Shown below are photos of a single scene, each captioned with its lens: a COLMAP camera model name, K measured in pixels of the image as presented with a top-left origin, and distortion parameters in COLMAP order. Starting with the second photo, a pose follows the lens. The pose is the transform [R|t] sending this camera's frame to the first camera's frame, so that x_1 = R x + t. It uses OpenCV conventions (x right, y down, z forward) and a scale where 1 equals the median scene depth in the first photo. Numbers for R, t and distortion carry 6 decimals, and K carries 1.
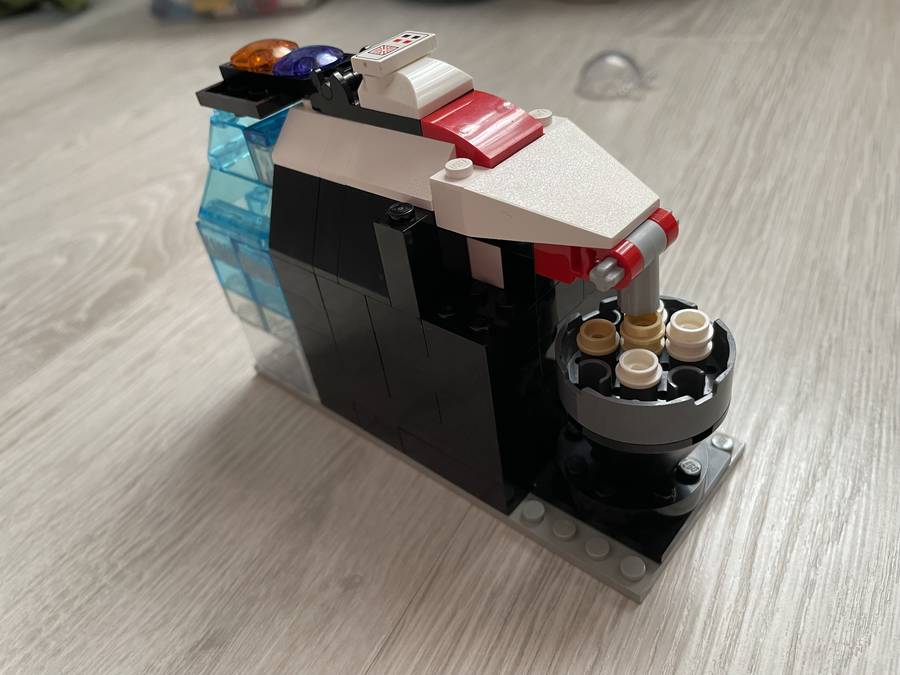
lens RADIAL K [[702.8, 0, 454.3], [0, 702.8, 340.8], [0, 0, 1]] dist [0.016938, -0.028168]
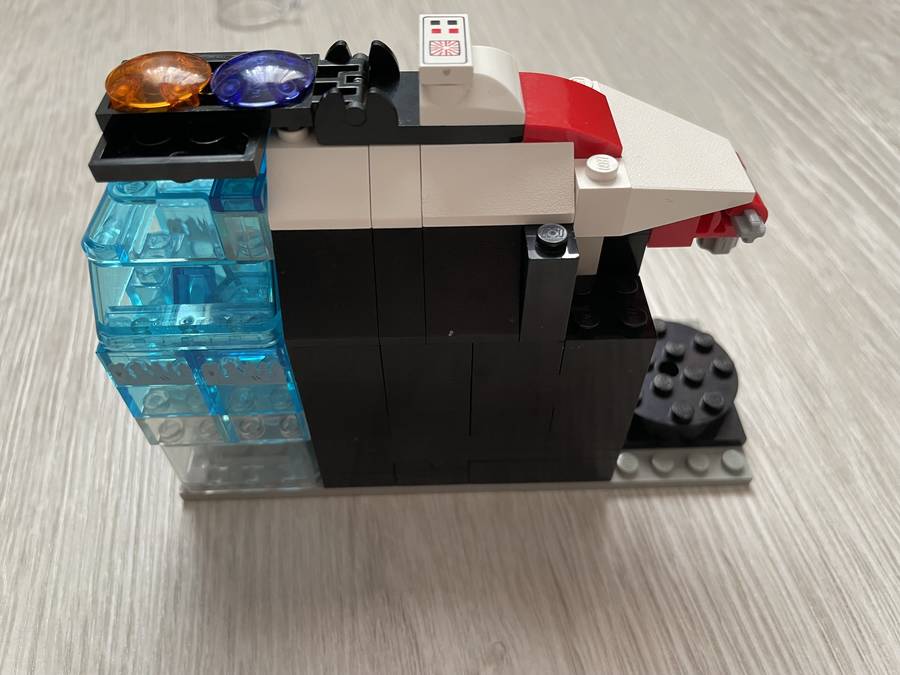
lens RADIAL K [[702.8, 0, 452.2], [0, 702.8, 336.5], [0, 0, 1]] dist [0.016938, -0.028168]
pose [[0.732839, -0.418567, 0.536422, -0.562875], [0.345325, 0.908111, 0.236824, -0.265402], [-0.586258, 0.011686, 0.810040, 0.323589]]
